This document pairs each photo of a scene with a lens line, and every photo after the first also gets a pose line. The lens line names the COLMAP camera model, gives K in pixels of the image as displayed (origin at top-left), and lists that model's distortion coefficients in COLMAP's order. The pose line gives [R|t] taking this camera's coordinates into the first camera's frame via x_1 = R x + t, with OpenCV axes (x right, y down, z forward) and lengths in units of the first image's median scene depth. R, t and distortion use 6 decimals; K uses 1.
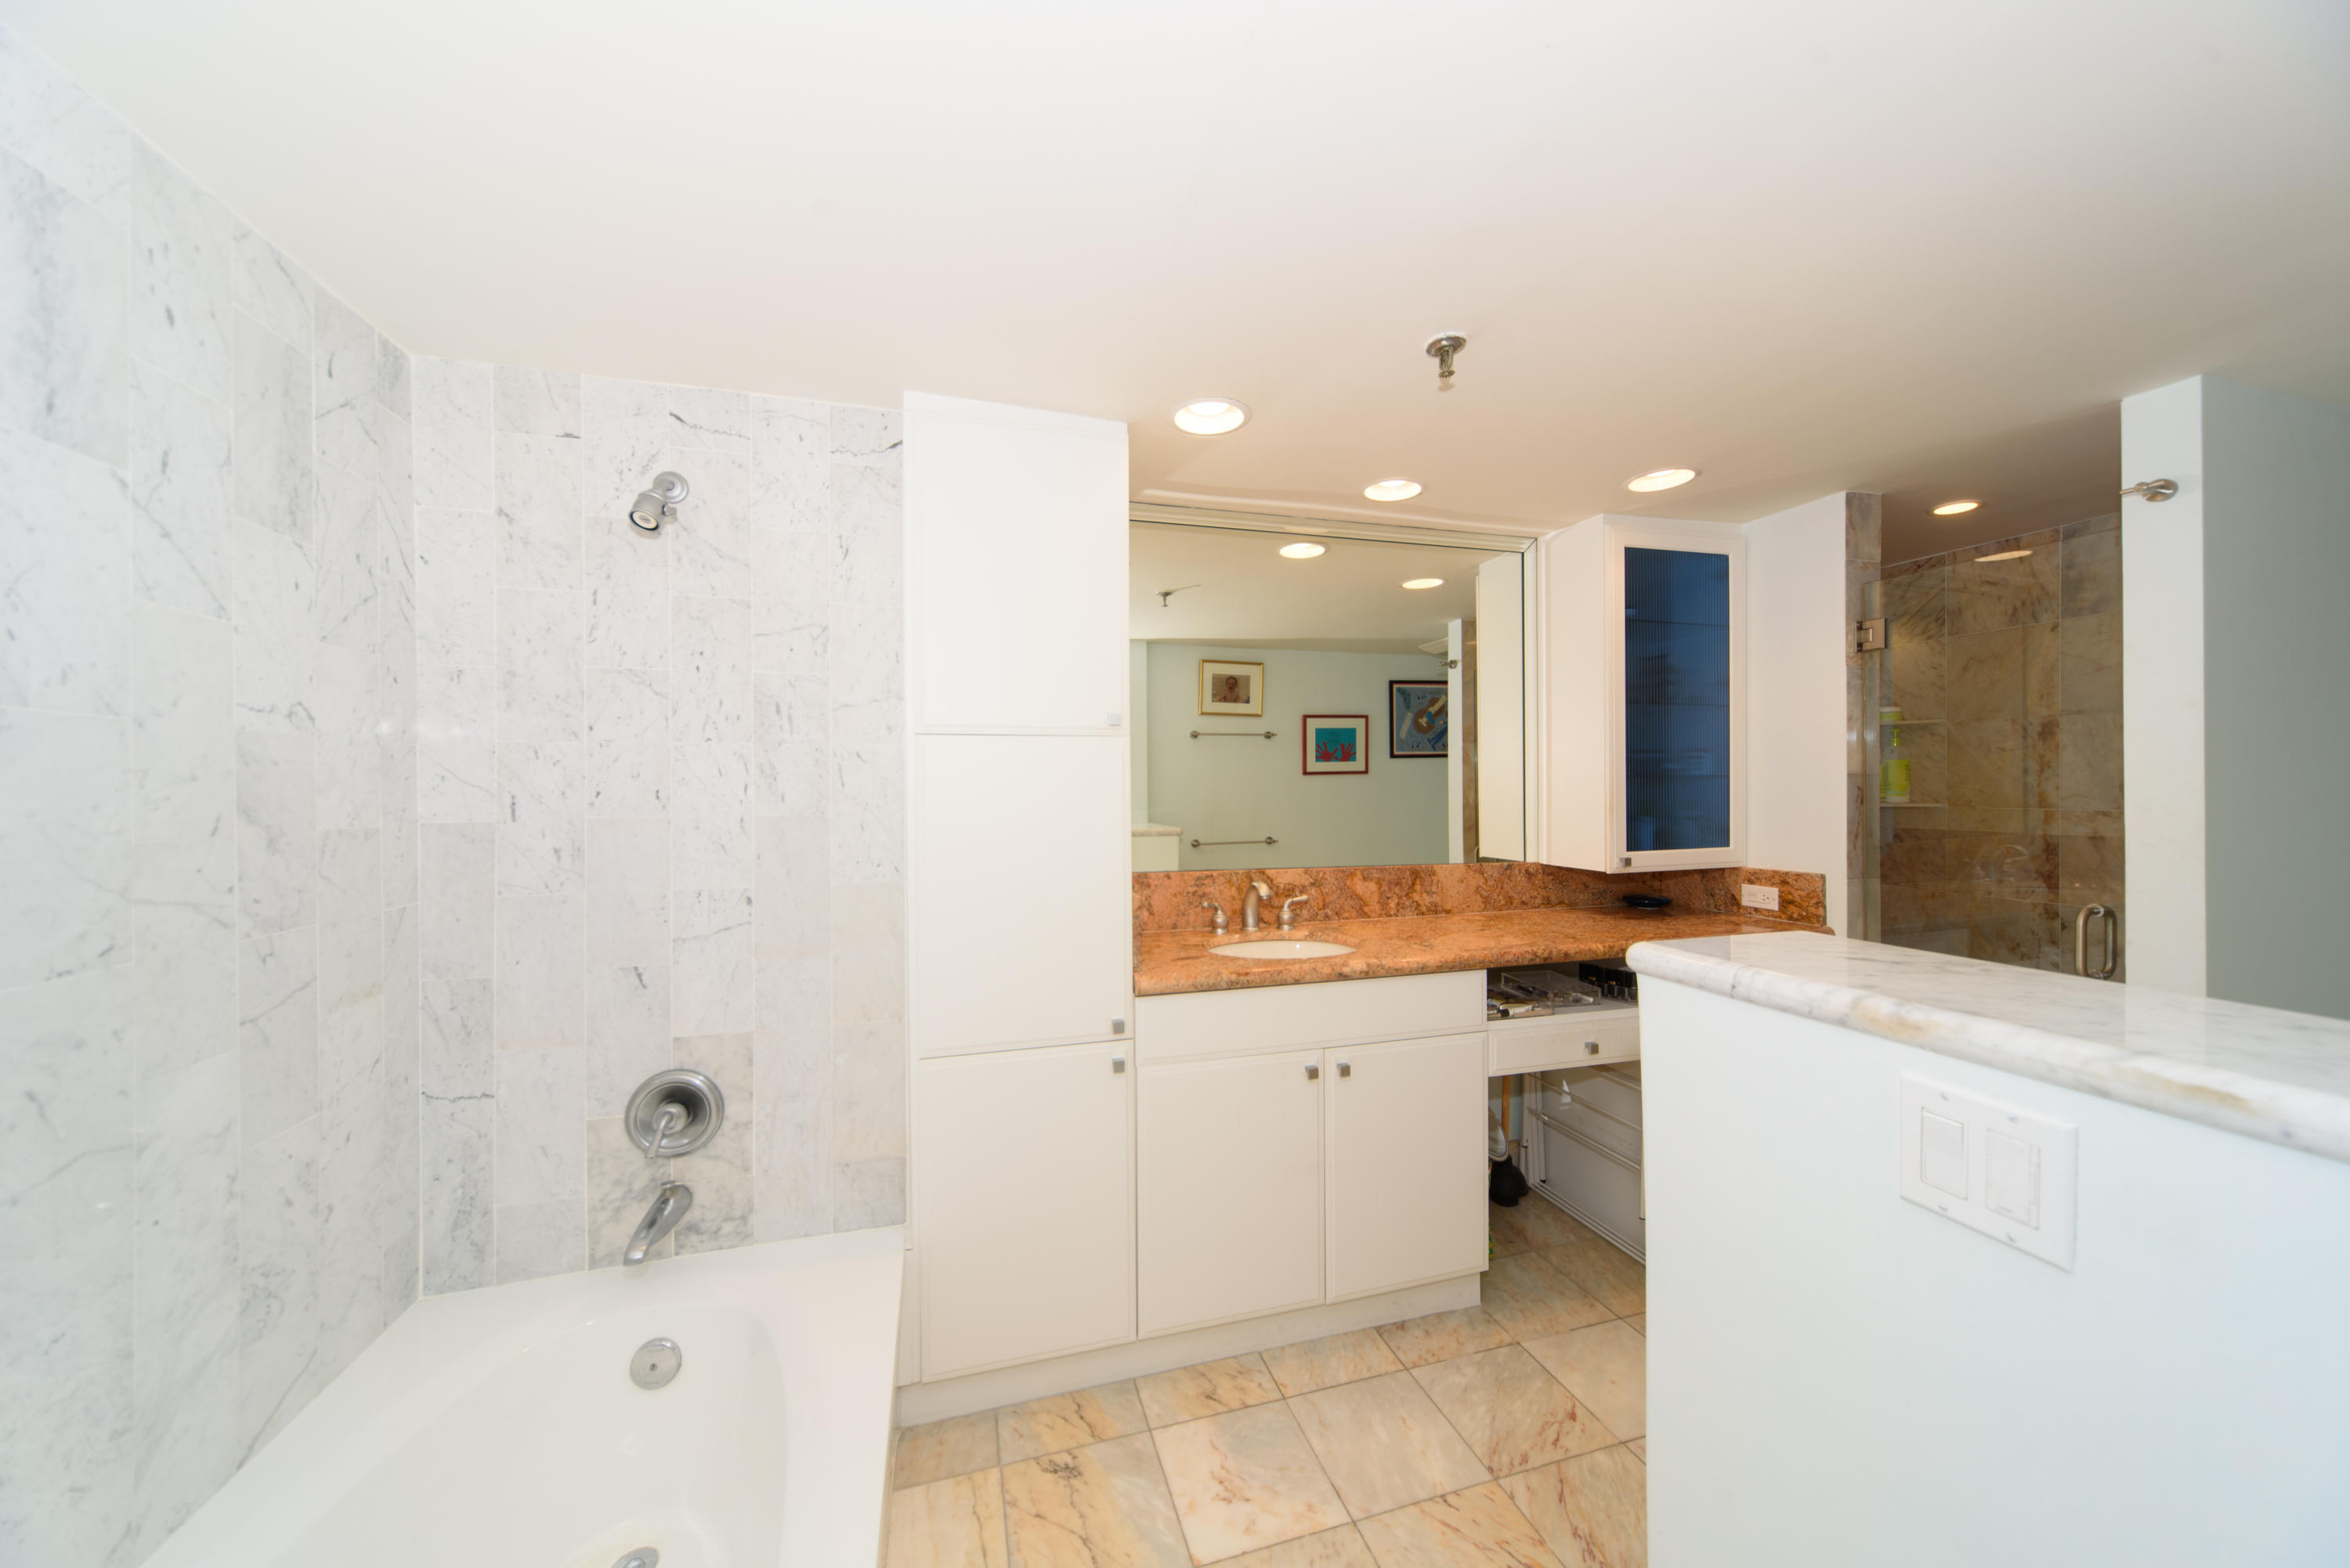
lens RADIAL K [[855.3, 0, 1172.3], [0, 855.3, 788.8], [0, 0, 1]] dist [0.000071, -0.000035]
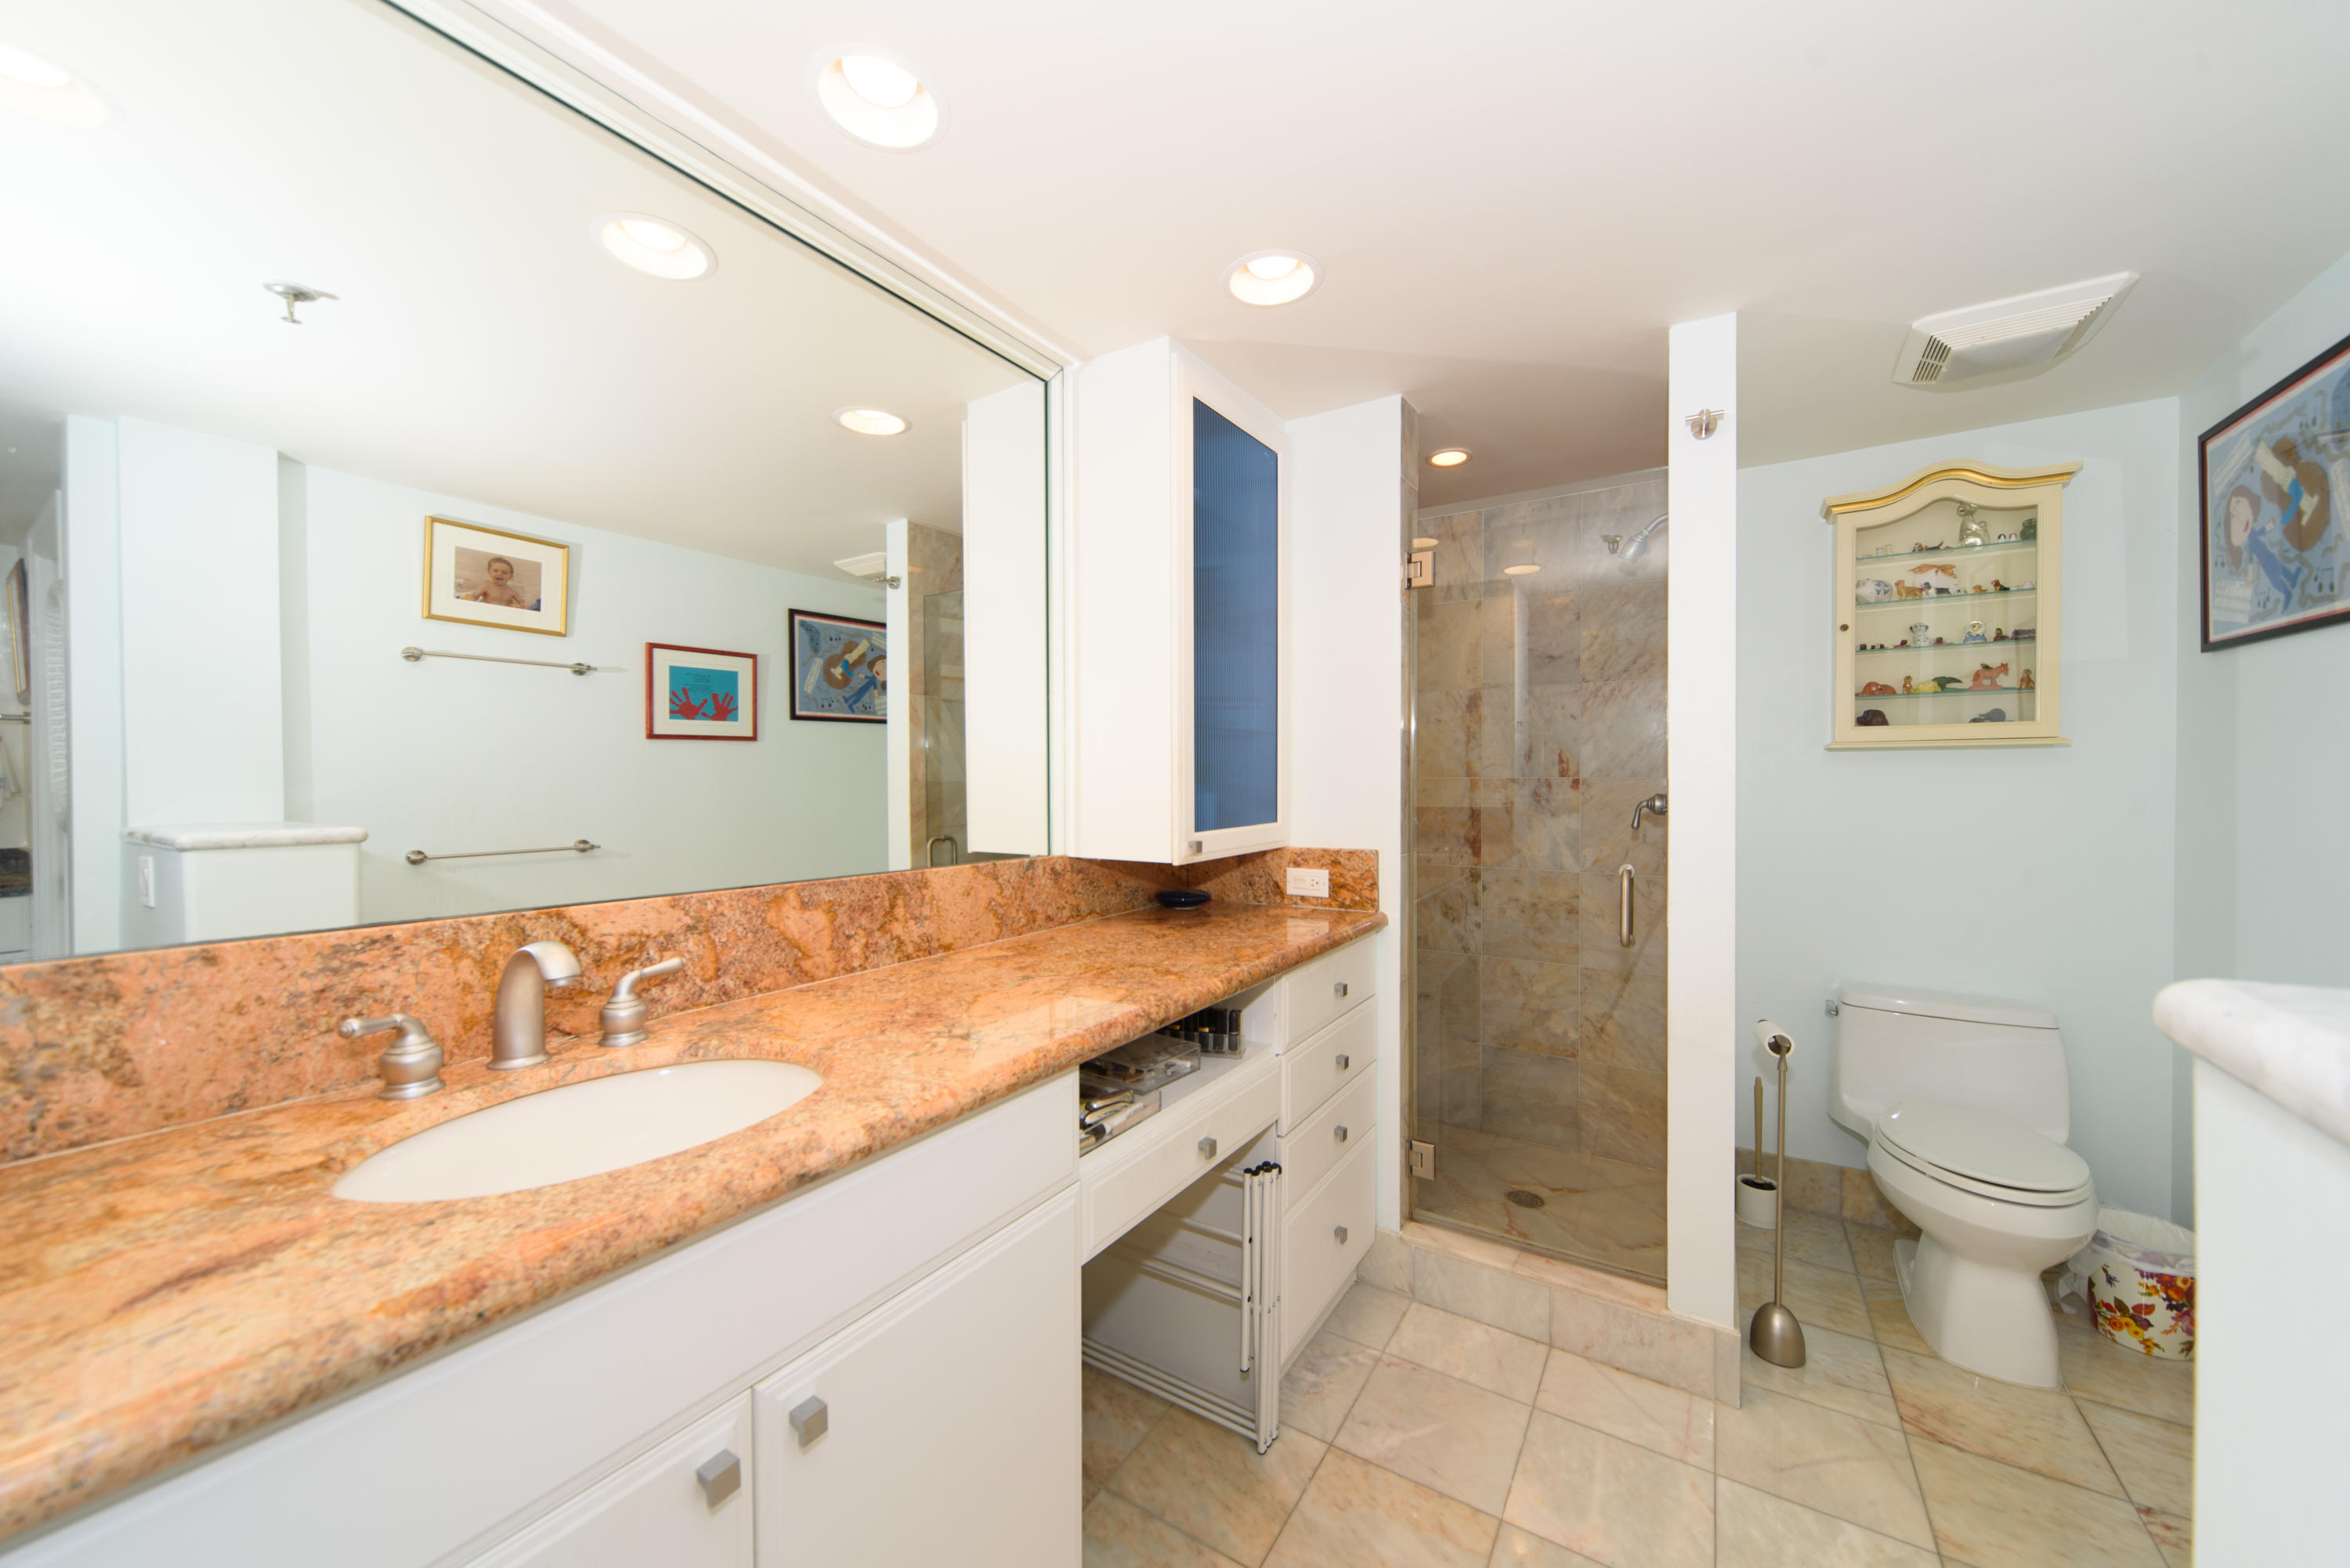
lens RADIAL K [[855.3, 0, 1172.3], [0, 855.3, 788.8], [0, 0, 1]] dist [0.000071, -0.000035]
pose [[0.755992, -0.004366, 0.654567, 0.056797], [0.003391, 0.999990, 0.002754, 0.034578], [-0.654572, 0.000138, 0.755999, 0.466232]]
